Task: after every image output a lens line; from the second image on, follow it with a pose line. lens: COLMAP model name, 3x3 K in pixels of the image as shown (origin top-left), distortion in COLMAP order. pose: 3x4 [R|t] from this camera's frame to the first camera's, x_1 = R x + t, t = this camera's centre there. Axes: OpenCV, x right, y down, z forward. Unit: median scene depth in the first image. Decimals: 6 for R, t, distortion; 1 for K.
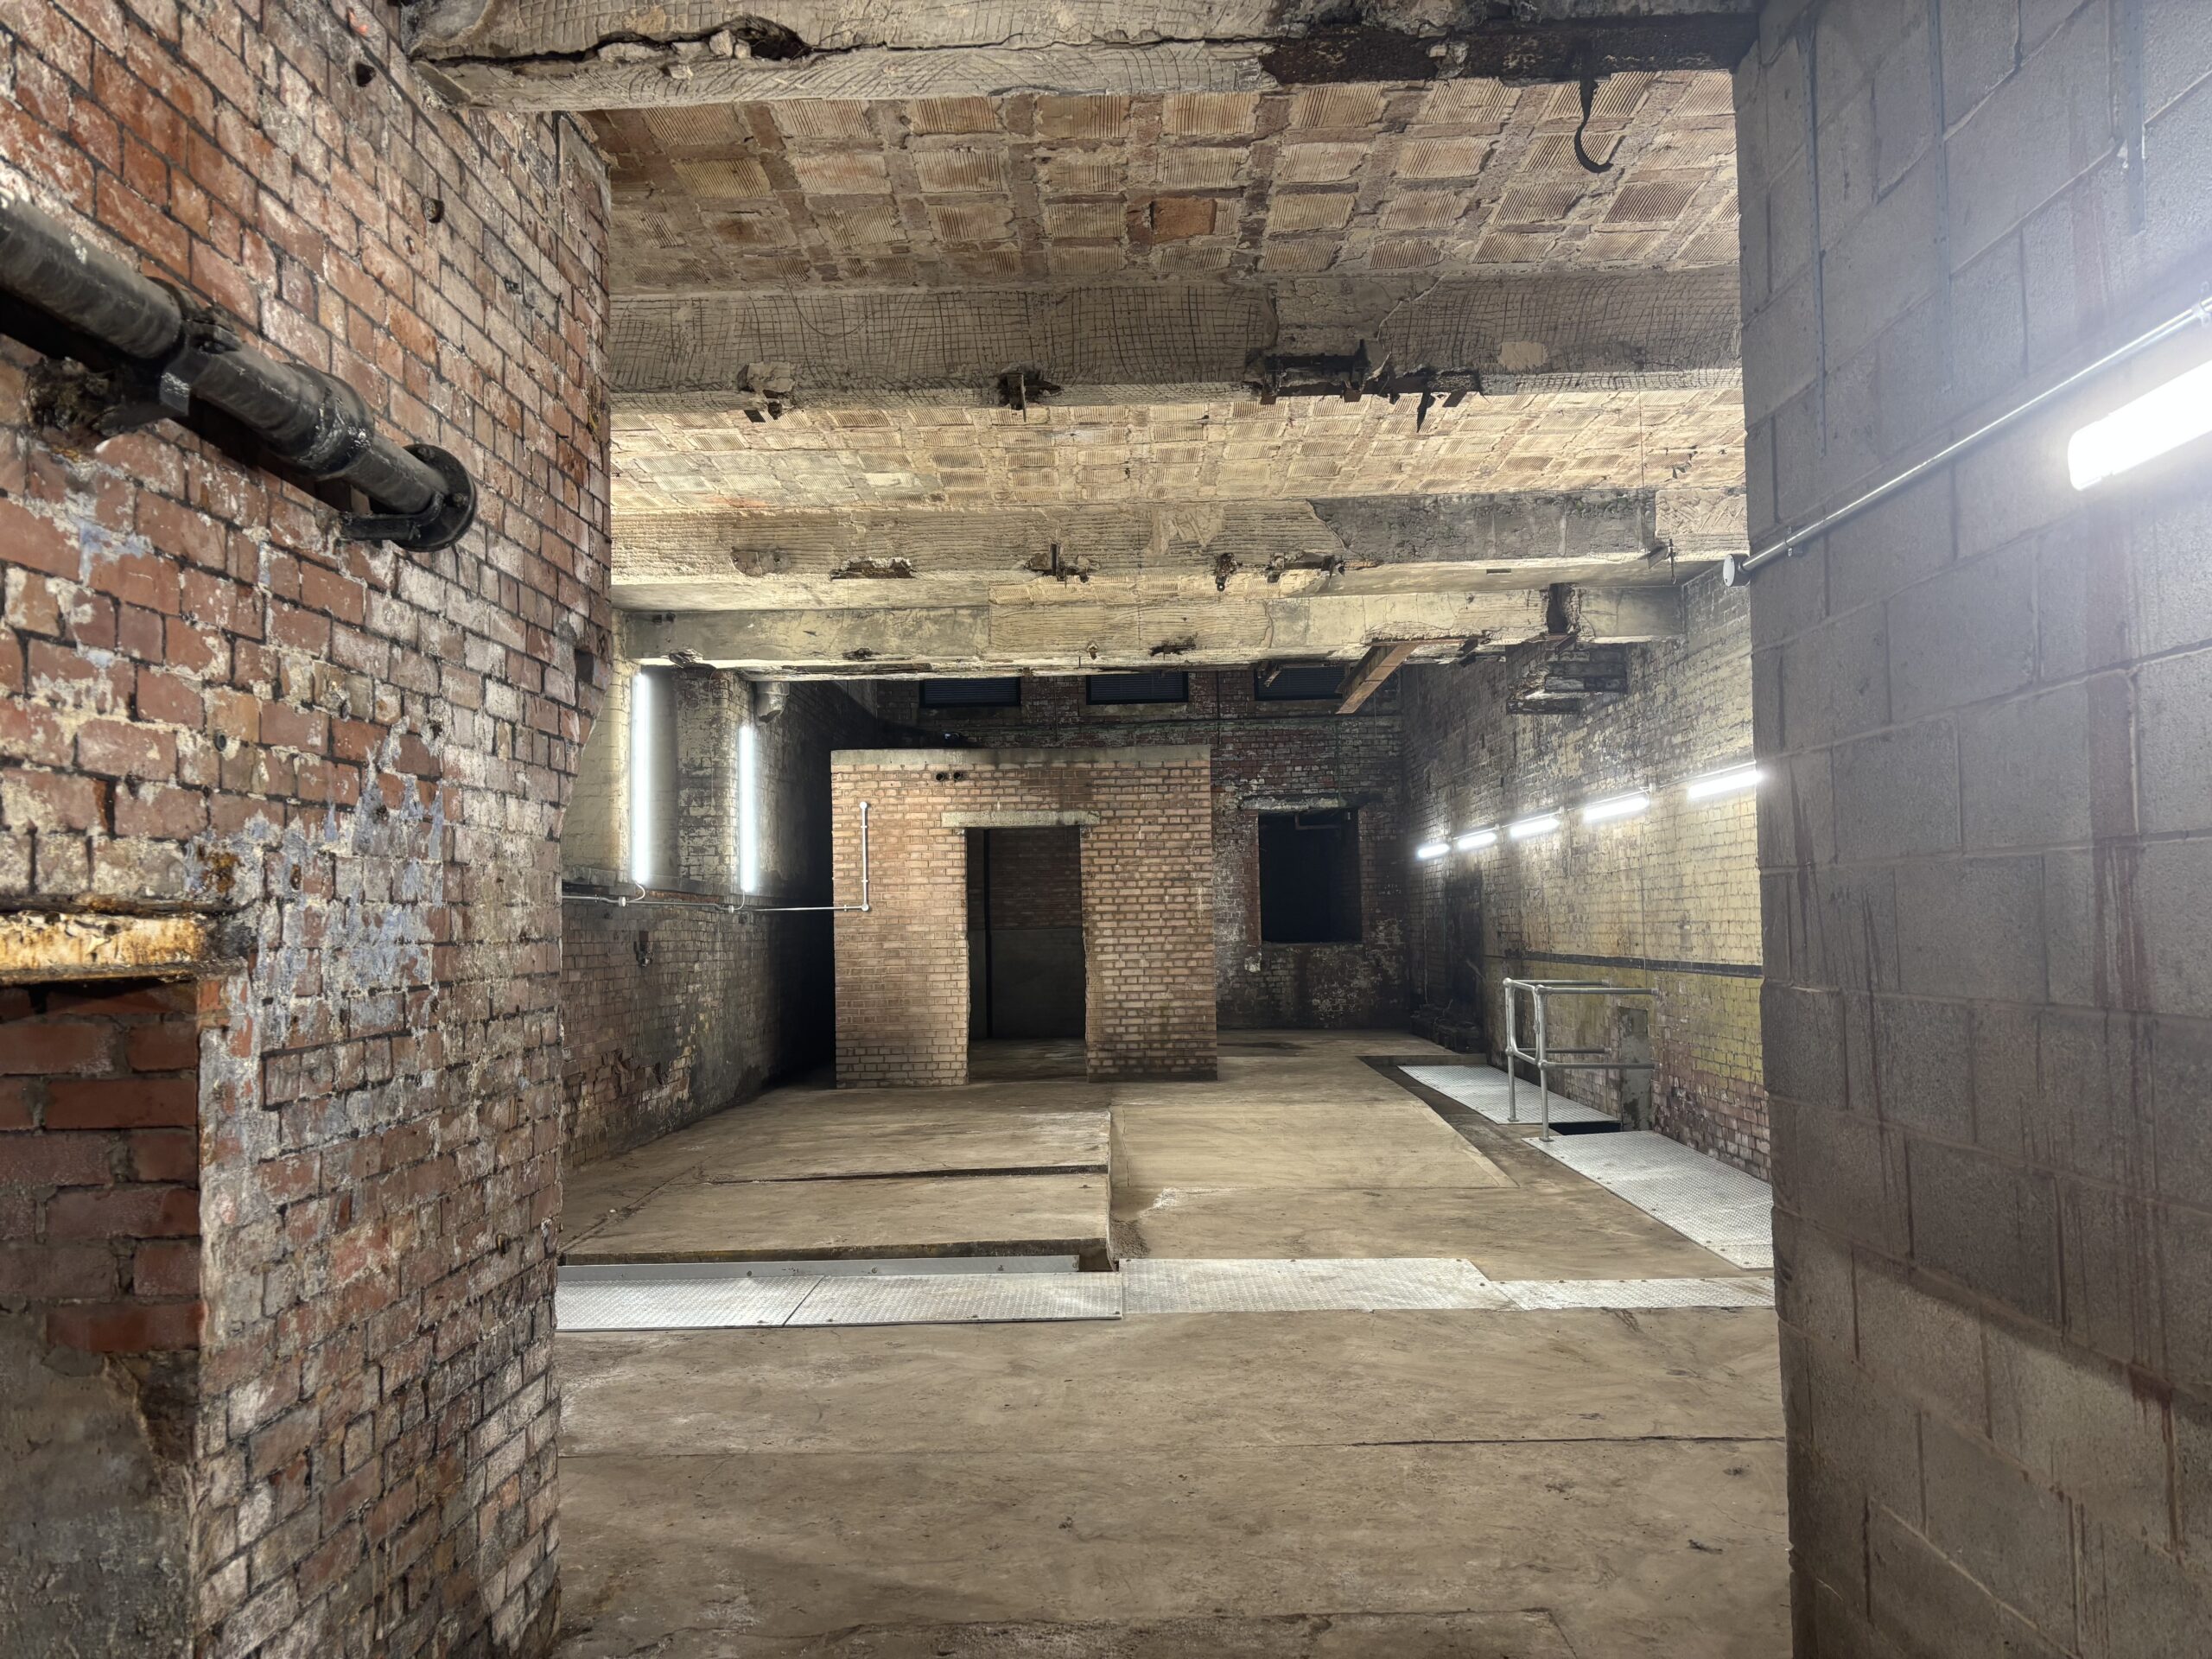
lens RADIAL K [[1669.6, 0, 1082.2], [0, 1669.6, 859.5], [0, 0, 1]] dist [0.043395, -0.043133]
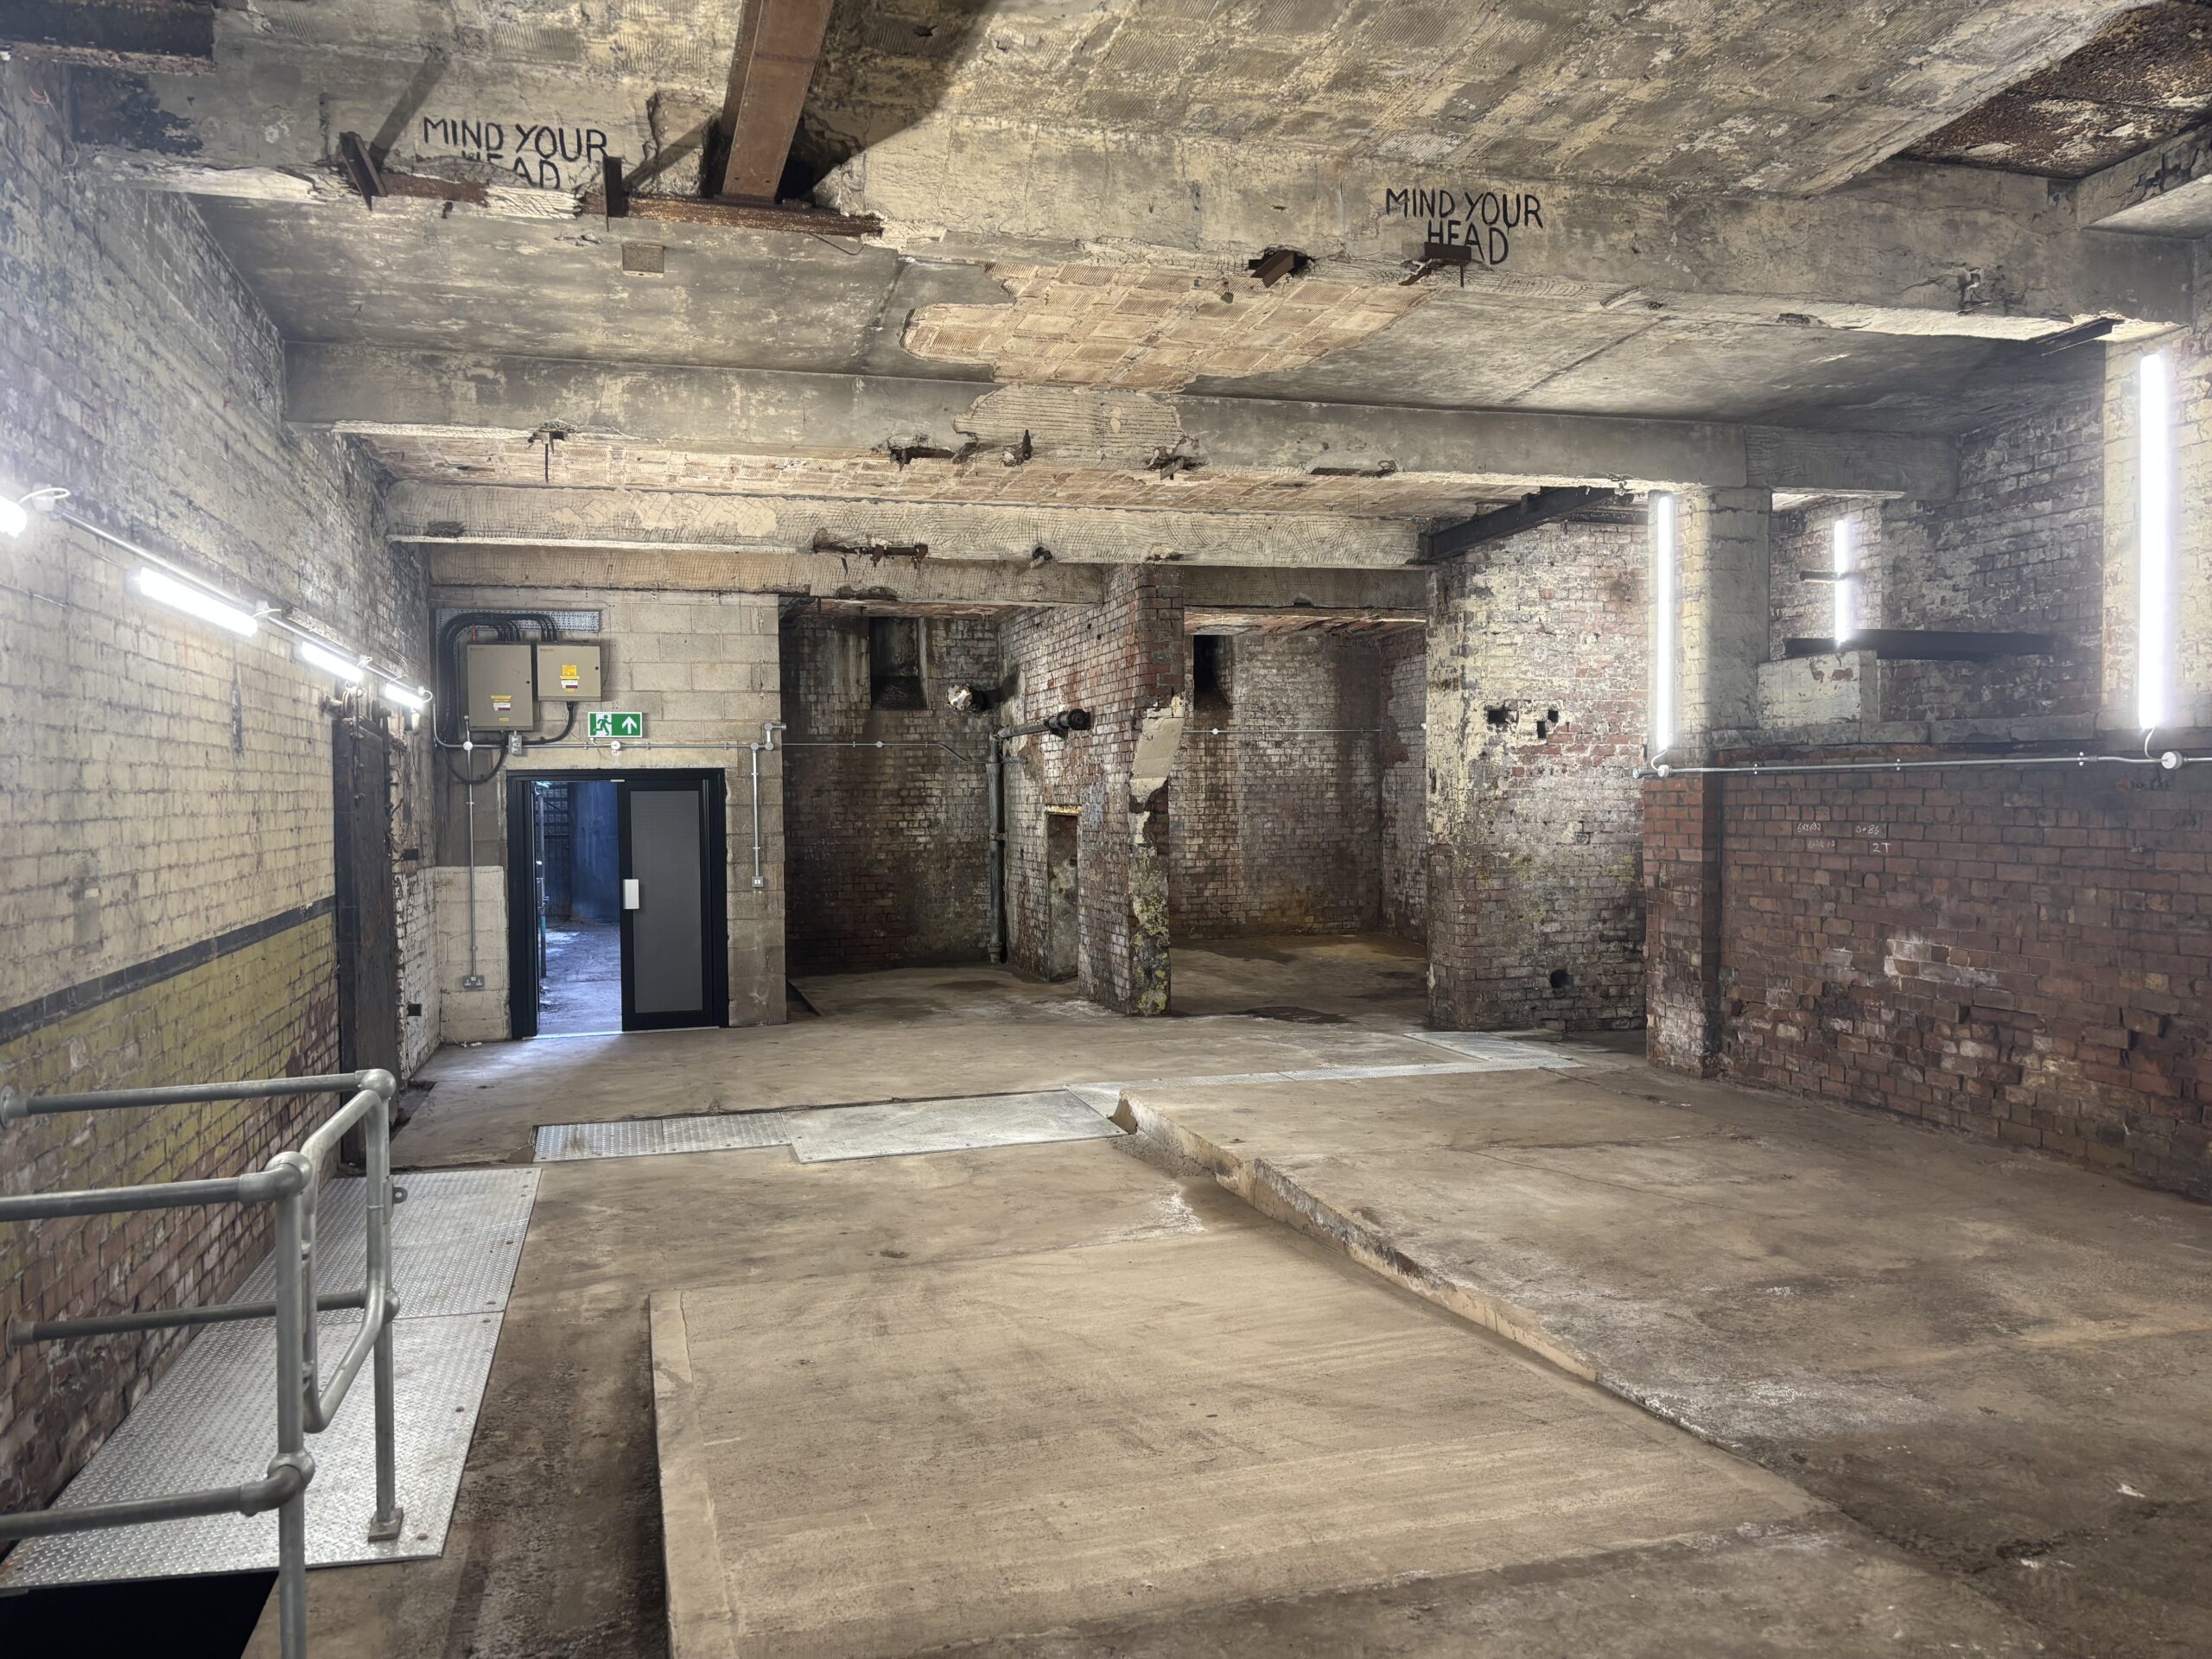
lens RADIAL K [[1669.6, 0, 1106.2], [0, 1669.6, 841.0], [0, 0, 1]] dist [0.043395, -0.043133]
pose [[-0.954046, 0.039580, -0.297034, 0.371208], [0.042647, 0.999083, -0.003851, 0.059410], [0.296609, -0.016341, -0.954859, 2.170716]]
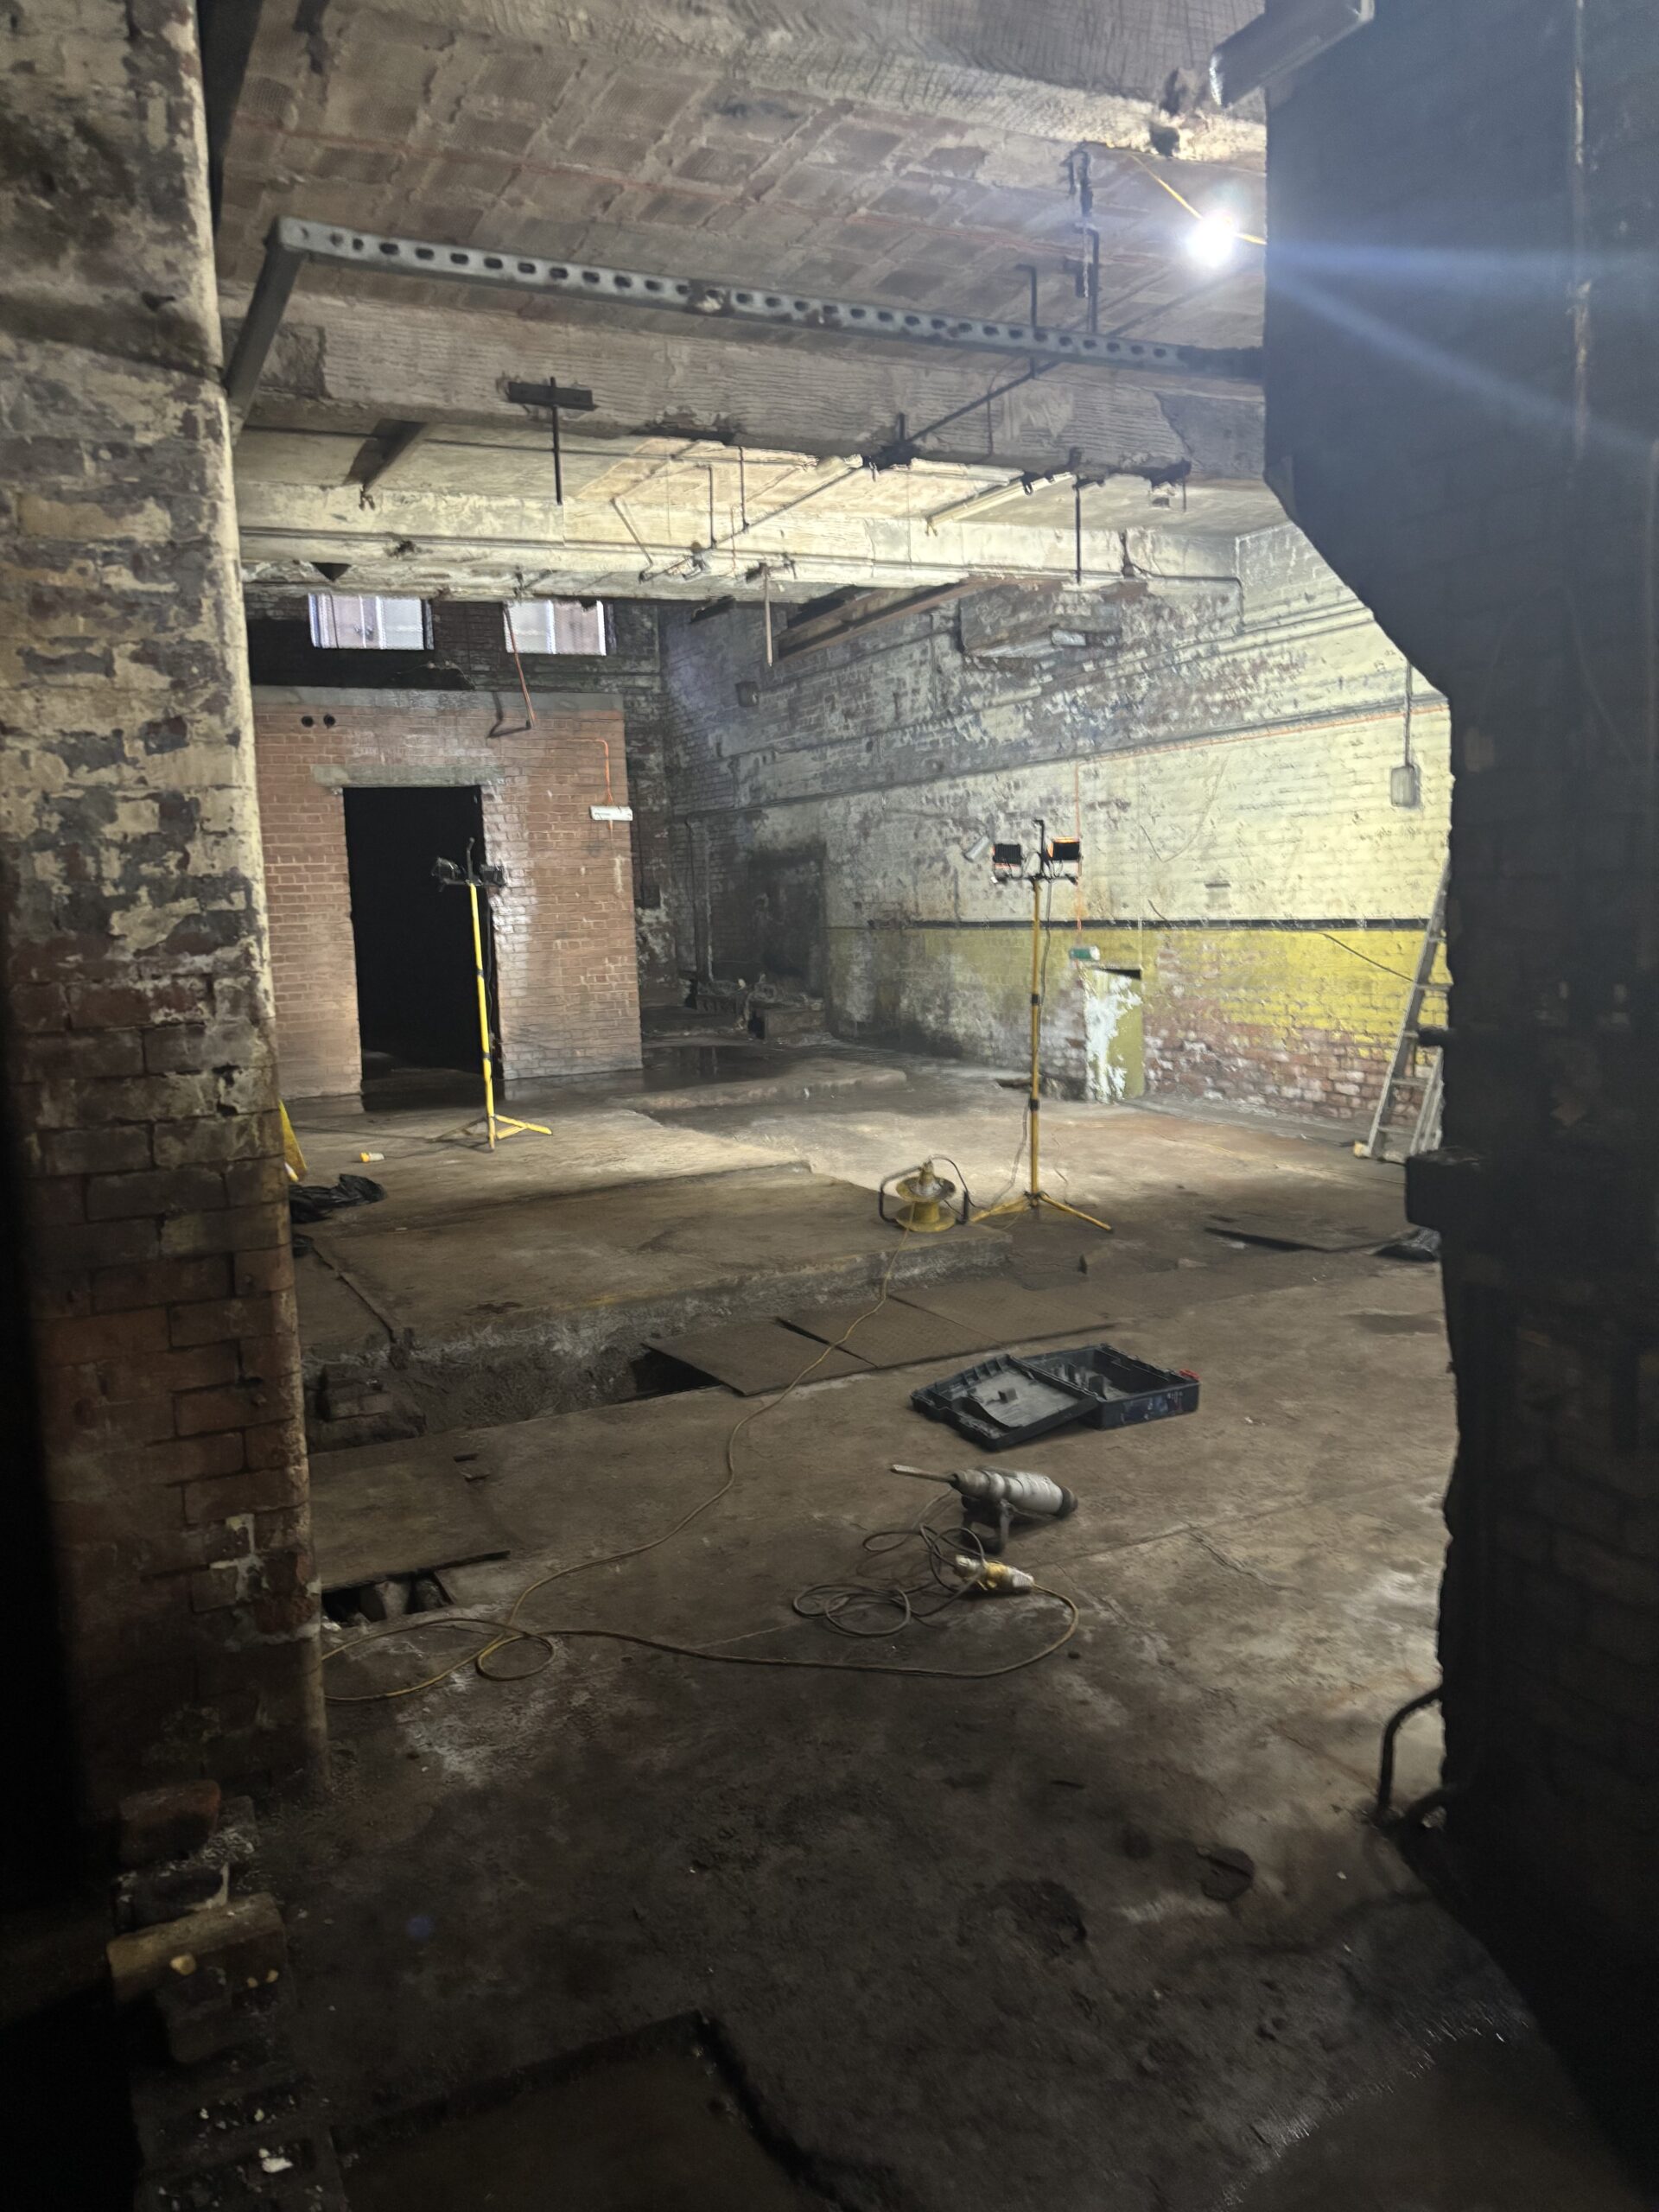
lens RADIAL K [[1669.6, 0, 811.0], [0, 1669.6, 1112.0], [0, 0, 1]] dist [0.043395, -0.043133]
pose [[0.895848, -0.074513, 0.438068, -0.487751], [0.004060, 0.987172, 0.159611, 0.018492], [-0.444341, -0.141208, 0.884659, 0.271064]]
